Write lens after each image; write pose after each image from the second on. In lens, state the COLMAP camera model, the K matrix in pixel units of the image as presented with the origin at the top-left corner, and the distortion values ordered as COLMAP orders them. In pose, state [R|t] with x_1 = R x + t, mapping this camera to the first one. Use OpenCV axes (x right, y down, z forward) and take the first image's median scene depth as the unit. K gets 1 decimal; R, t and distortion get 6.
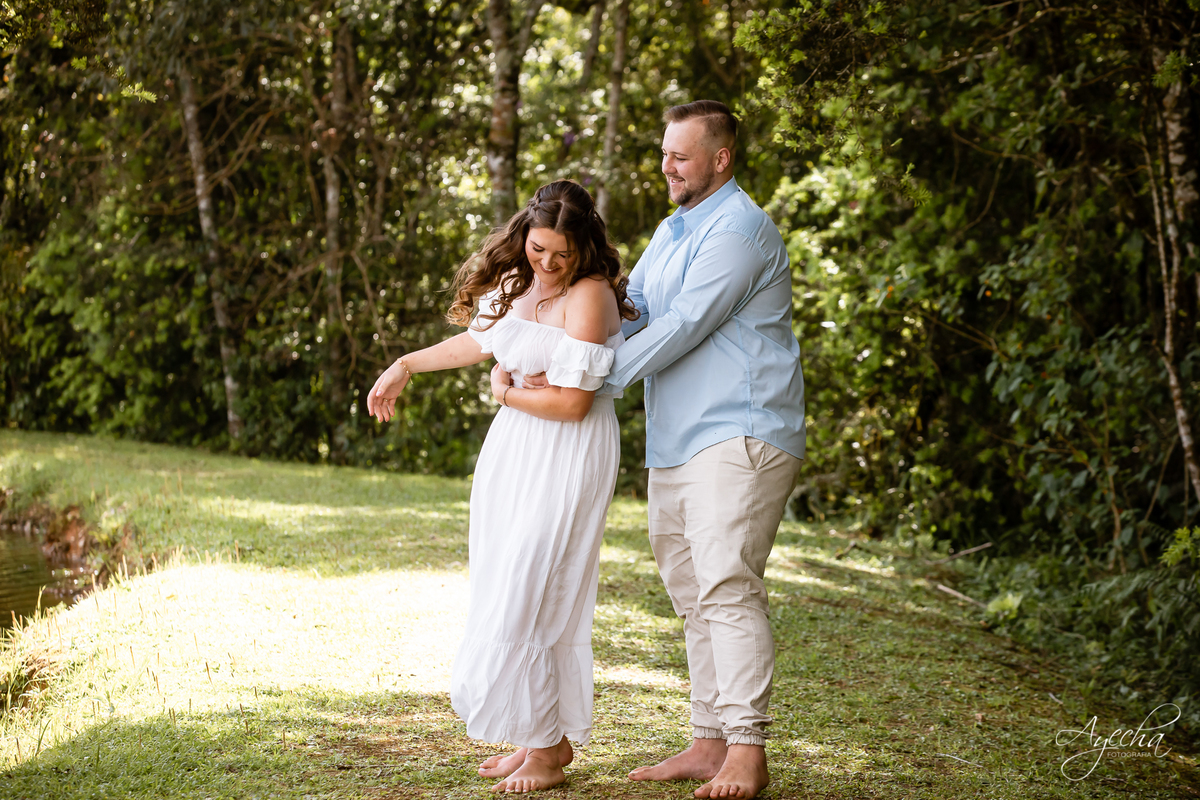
lens RADIAL K [[4378.2, 0, 603.5], [0, 4378.2, 364.0], [0, 0, 1]] dist [0.225311, 0.937233]
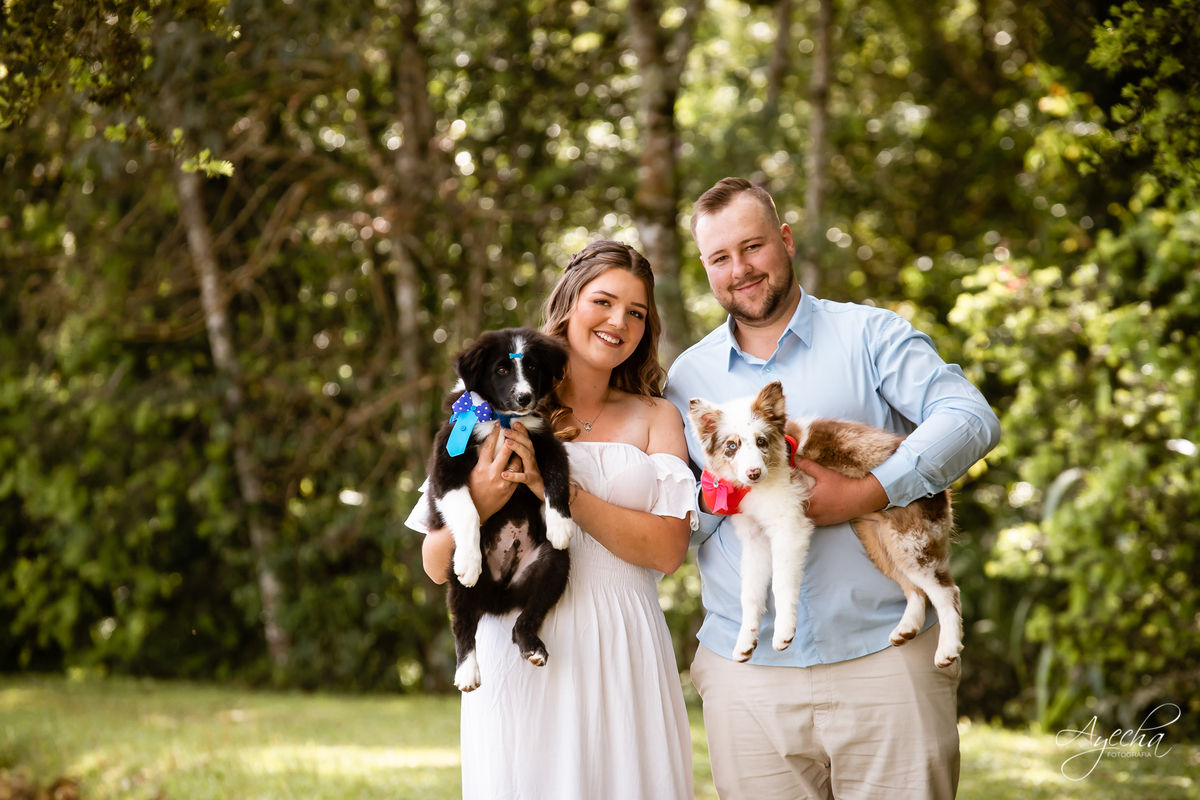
lens RADIAL K [[6654.8, 0, 600.4], [0, 6654.8, 383.7], [0, 0, 1]] dist [1.425278, 3.193198]
pose [[0.998118, -0.056001, -0.024985, -0.010310], [0.055433, 0.998200, -0.022874, 0.000022], [0.026221, 0.021446, 0.999426, -0.034902]]
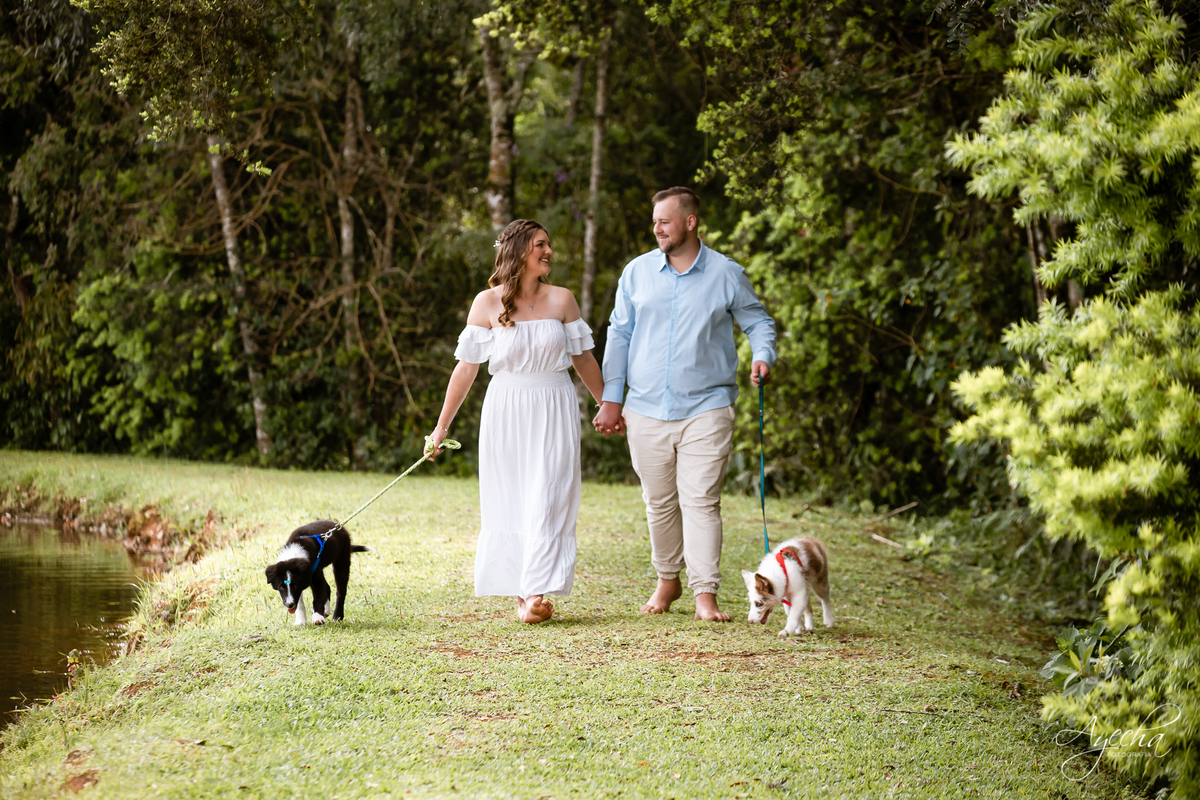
lens RADIAL K [[4808.9, 0, 597.7], [0, 4808.9, 351.0], [0, 0, 1]] dist [0.241156, 3.516625]
pose [[0.999629, -0.027000, 0.003624, -0.005044], [0.027035, 0.999584, -0.009999, 0.007739], [-0.003353, 0.010093, 0.999943, -0.313449]]
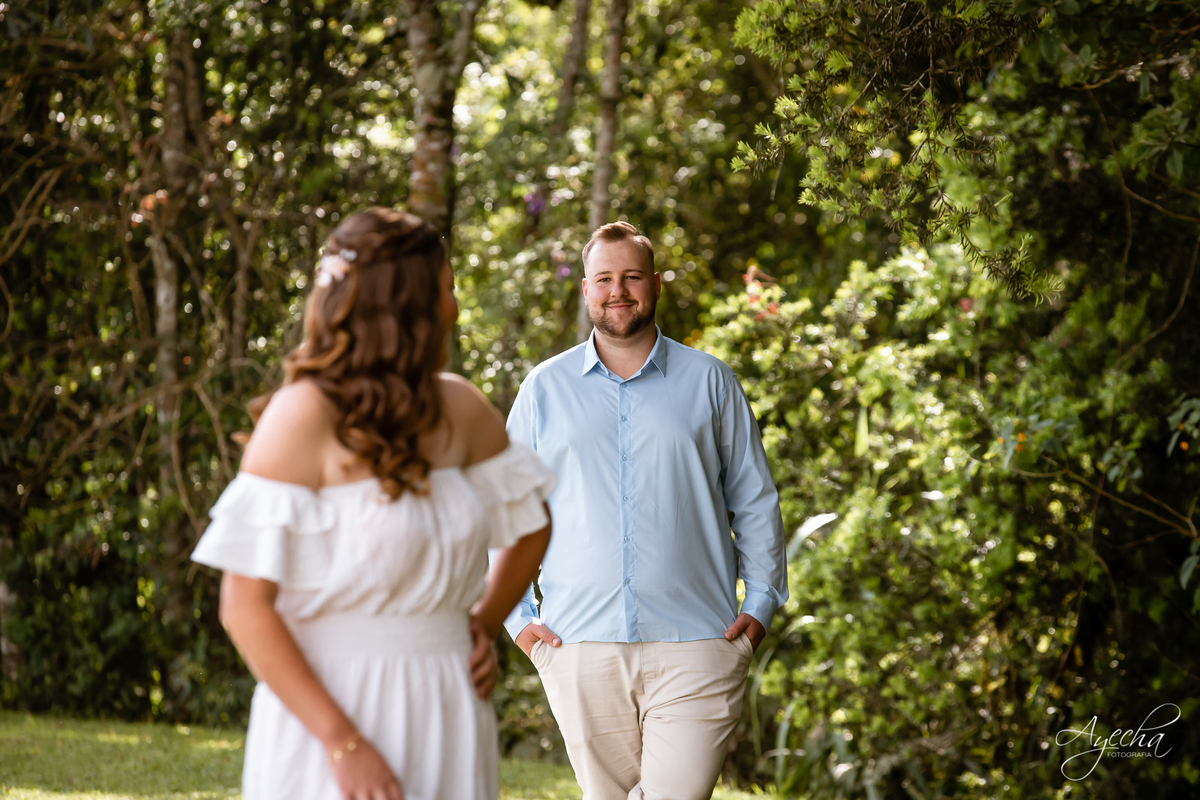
lens RADIAL K [[6654.8, 0, 600.4], [0, 6654.8, 383.7], [0, 0, 1]] dist [1.425278, 3.193198]
pose [[0.999954, -0.007491, -0.005952, 0.009732], [0.007340, 0.999662, -0.024960, -0.001531], [0.006137, 0.024915, 0.999671, 0.043949]]
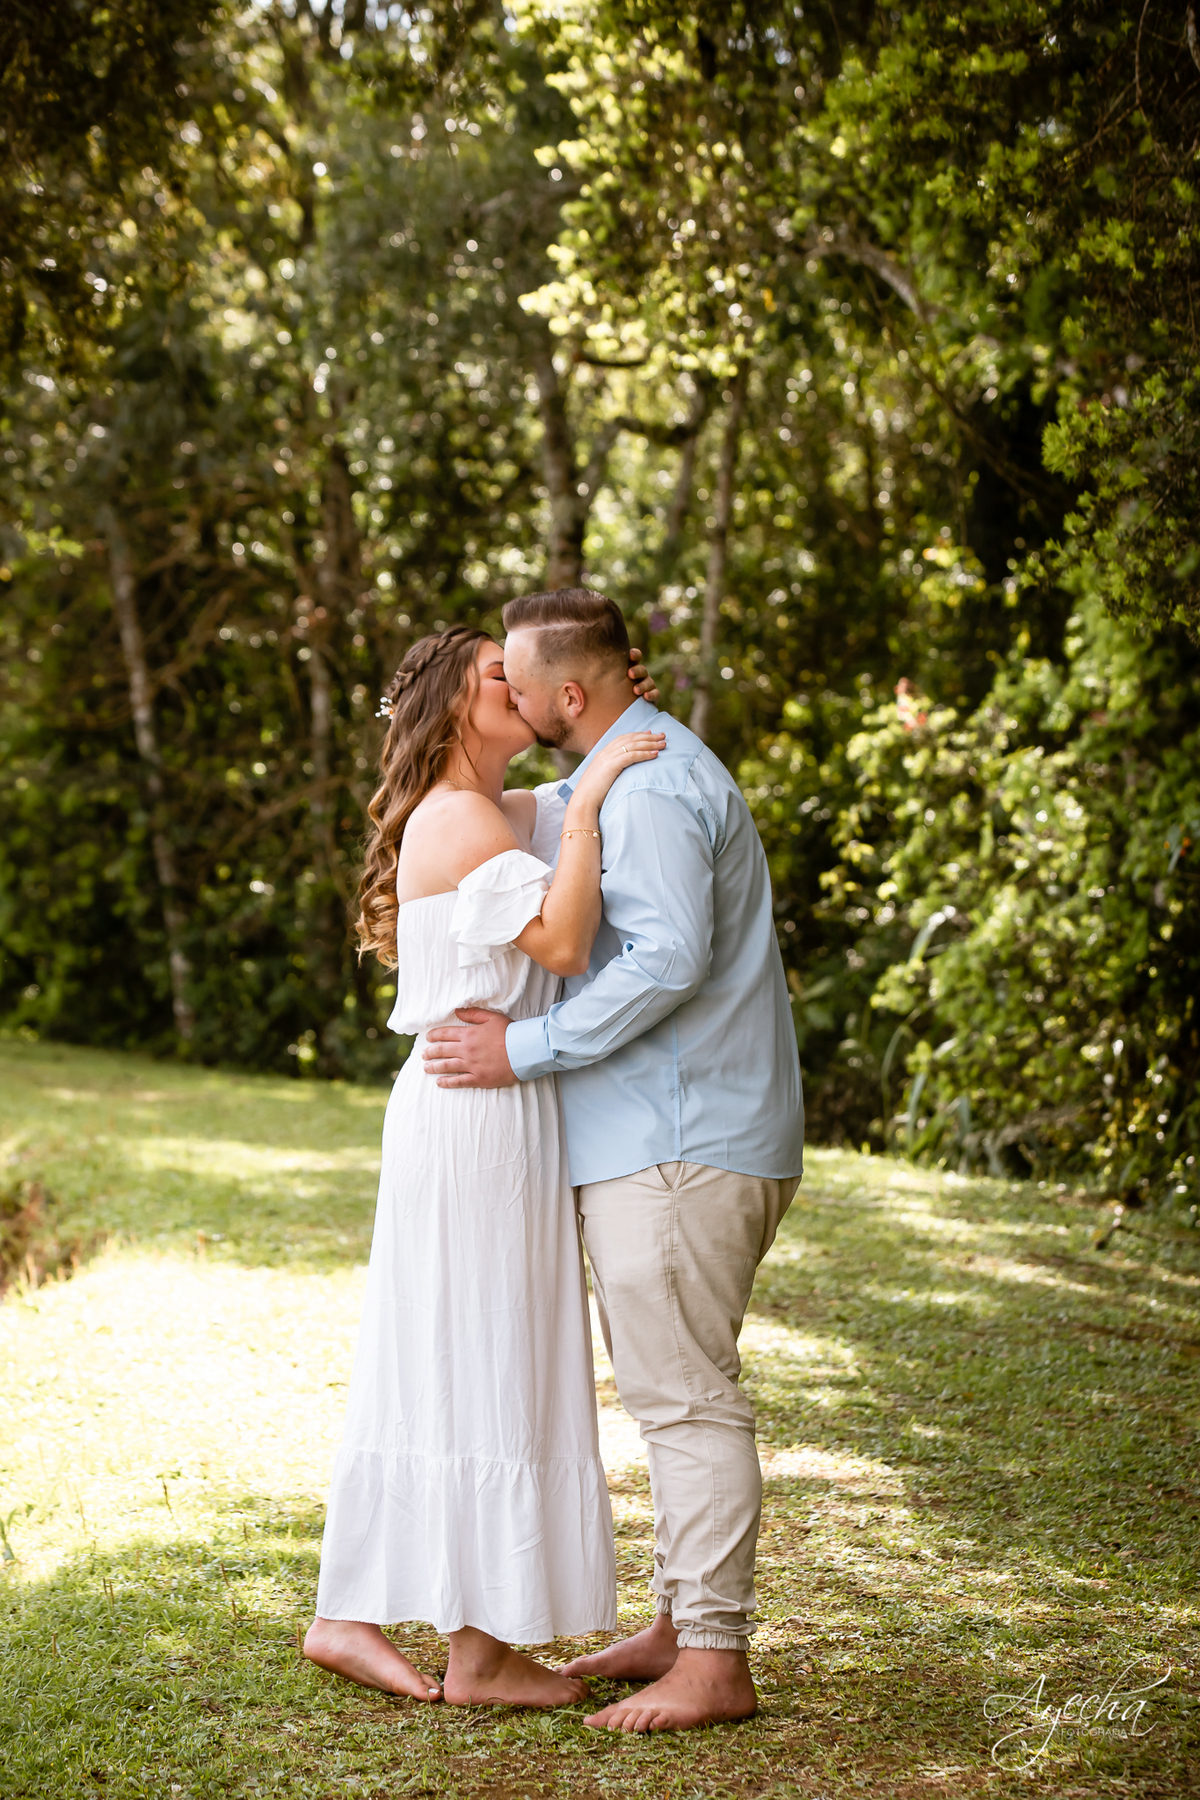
lens RADIAL K [[5508.1, 0, 600.0], [0, 5508.1, 900.0], [0, 0, 1]] dist [0.007616, -2.461562]
pose [[0.999977, -0.000465, -0.006739, -0.014202], [0.000451, 0.999998, -0.002000, -0.005852], [0.006740, 0.001997, 0.999975, 0.137120]]
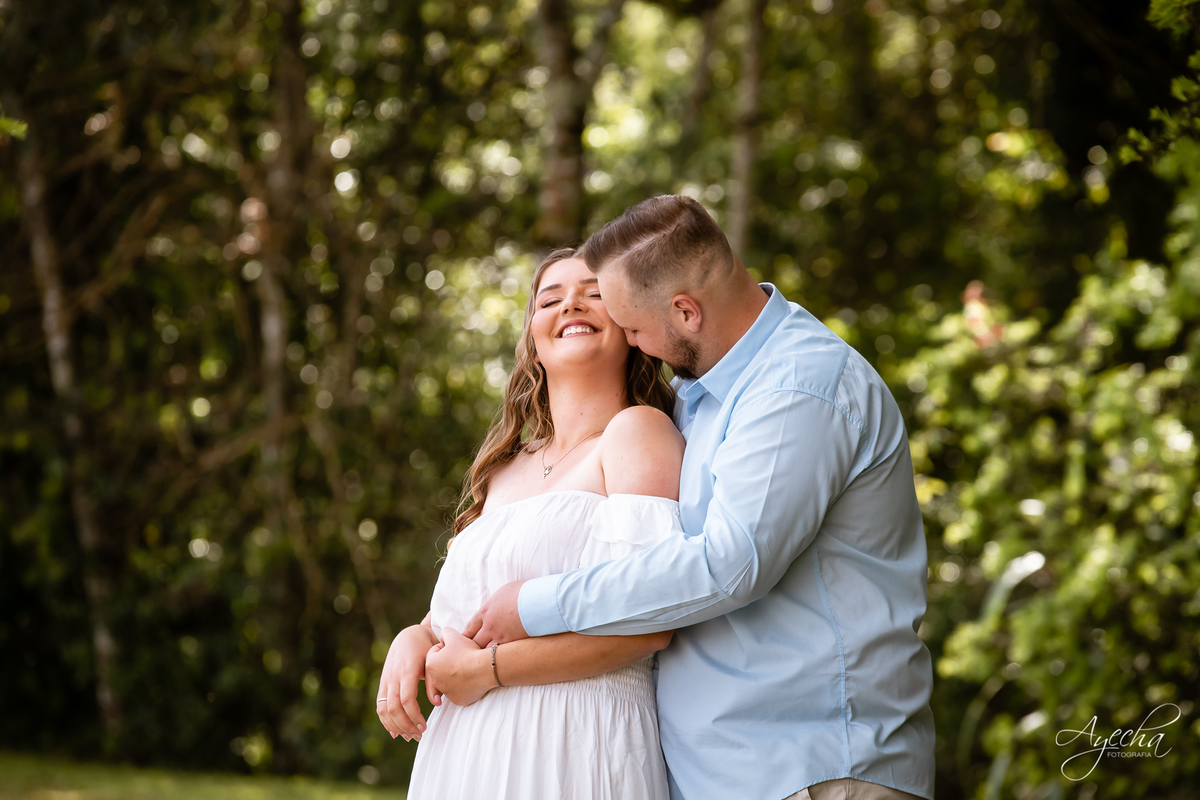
lens RADIAL K [[6702.1, 0, 600.0], [0, 6702.1, 400.0], [0, 0, 1]] dist [1.295809, 2.907723]
pose [[0.999939, -0.009796, -0.005015, -0.017681], [0.009648, 0.999540, -0.028753, -0.002001], [0.005294, 0.028703, 0.999574, 0.107075]]
